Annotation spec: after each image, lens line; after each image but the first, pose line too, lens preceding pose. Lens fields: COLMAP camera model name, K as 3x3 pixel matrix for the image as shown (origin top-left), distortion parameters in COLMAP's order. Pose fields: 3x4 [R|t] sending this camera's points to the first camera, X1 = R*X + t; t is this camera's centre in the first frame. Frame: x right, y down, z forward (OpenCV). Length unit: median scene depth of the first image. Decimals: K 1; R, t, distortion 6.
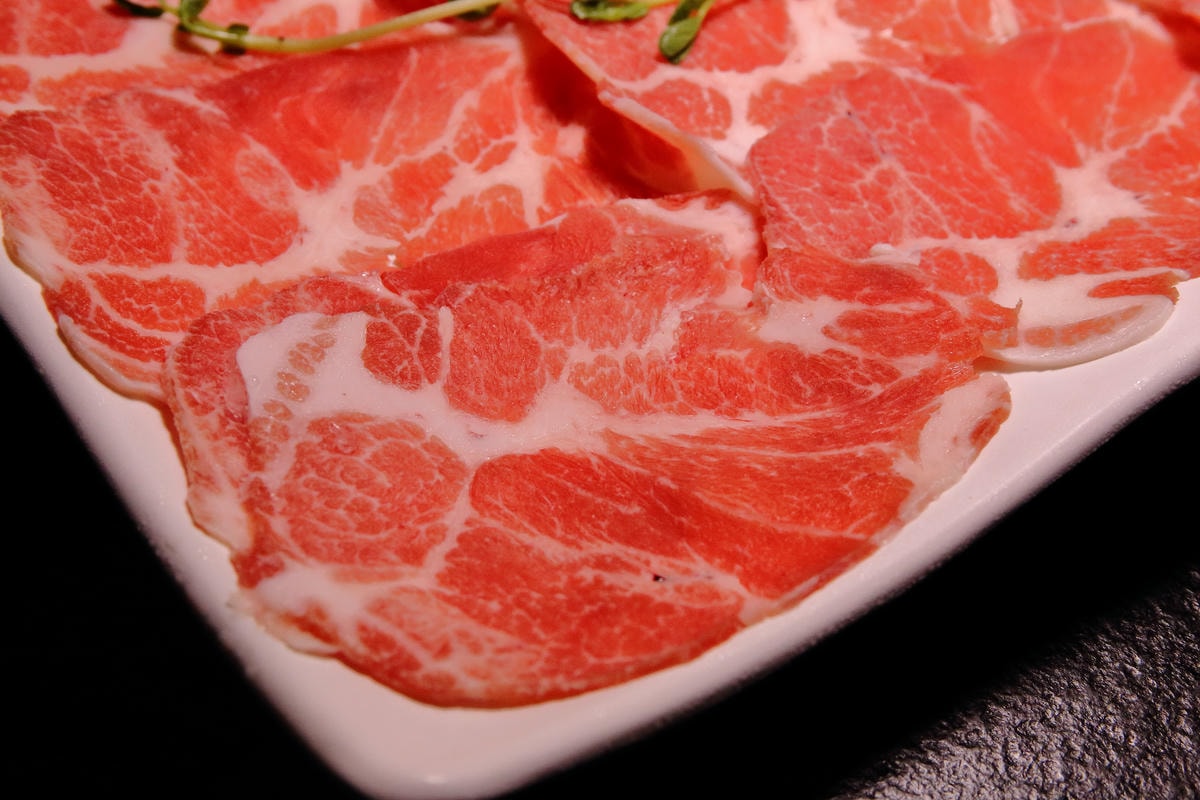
lens RADIAL K [[2466.9, 0, 600.2], [0, 2466.9, 401.8], [0, 0, 1]] dist [0.063135, 0.000000]
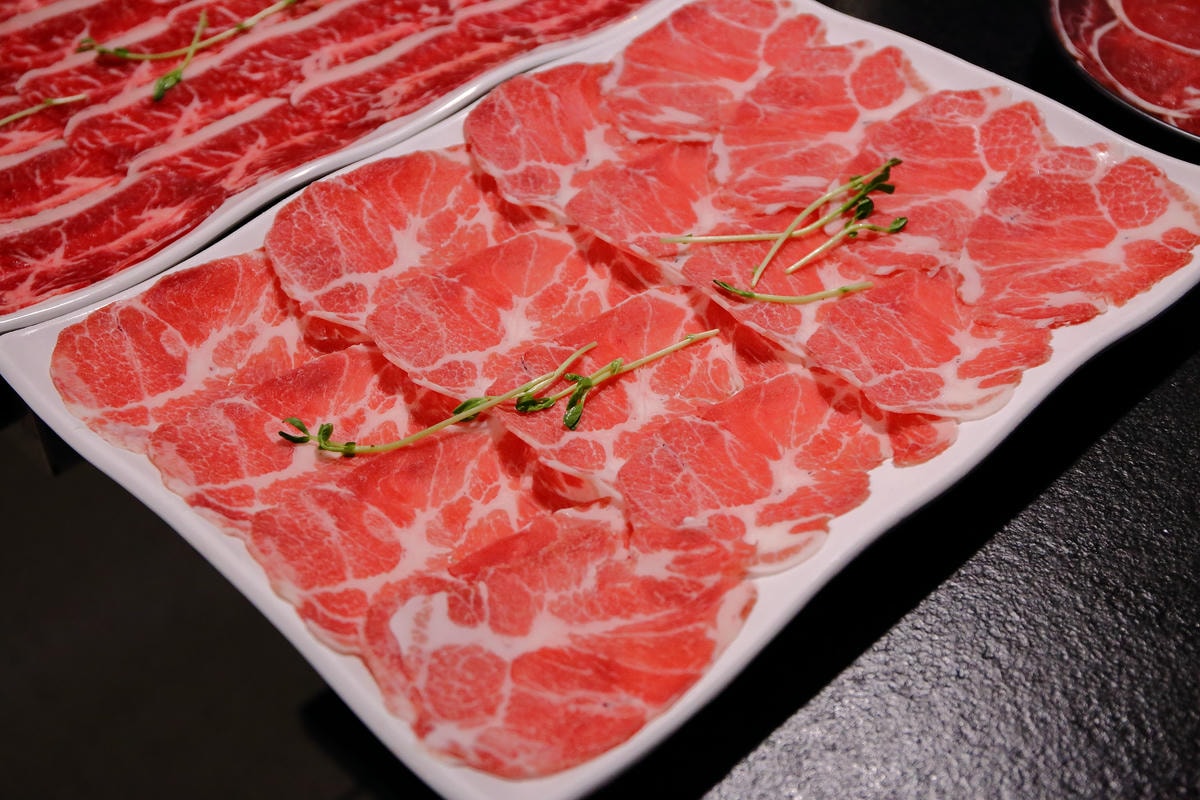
lens RADIAL K [[1702.6, 0, 598.3], [0, 1702.6, 397.2], [0, 0, 1]] dist [0.036374, 0.000000]
pose [[0.989069, -0.139261, 0.048469, -0.014364], [0.142667, 0.986861, -0.075844, -0.068505], [-0.037270, 0.081930, 0.995941, -0.423838]]
